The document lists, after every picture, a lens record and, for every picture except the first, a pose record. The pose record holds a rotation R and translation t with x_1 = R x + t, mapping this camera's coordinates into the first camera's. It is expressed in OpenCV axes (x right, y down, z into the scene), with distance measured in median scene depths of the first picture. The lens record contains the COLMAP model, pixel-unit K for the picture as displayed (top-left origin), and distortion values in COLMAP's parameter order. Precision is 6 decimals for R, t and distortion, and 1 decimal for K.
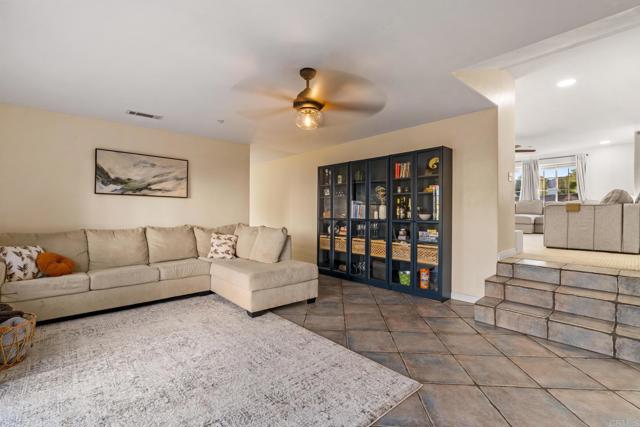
lens RADIAL K [[294.3, 0, 320.0], [0, 294.3, 213.5], [0, 0, 1]] dist [-0.001318, -0.000857]
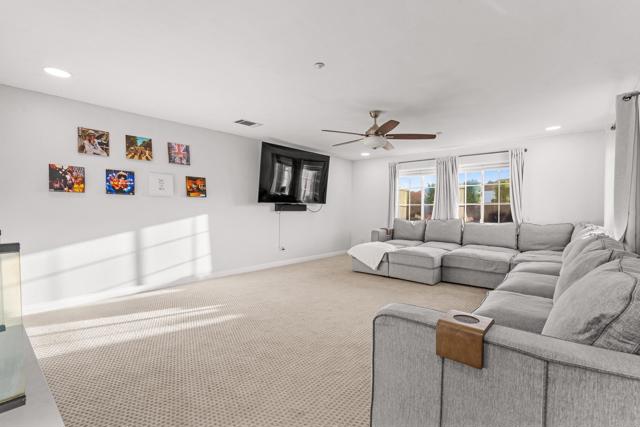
lens RADIAL K [[294.3, 0, 320.0], [0, 294.3, 213.5], [0, 0, 1]] dist [-0.001318, -0.000857]
pose [[0.992126, 0.003351, 0.125201, 0.411322], [-0.004977, 0.999907, 0.012679, -0.072829], [-0.125147, -0.013203, 0.992050, 0.447231]]
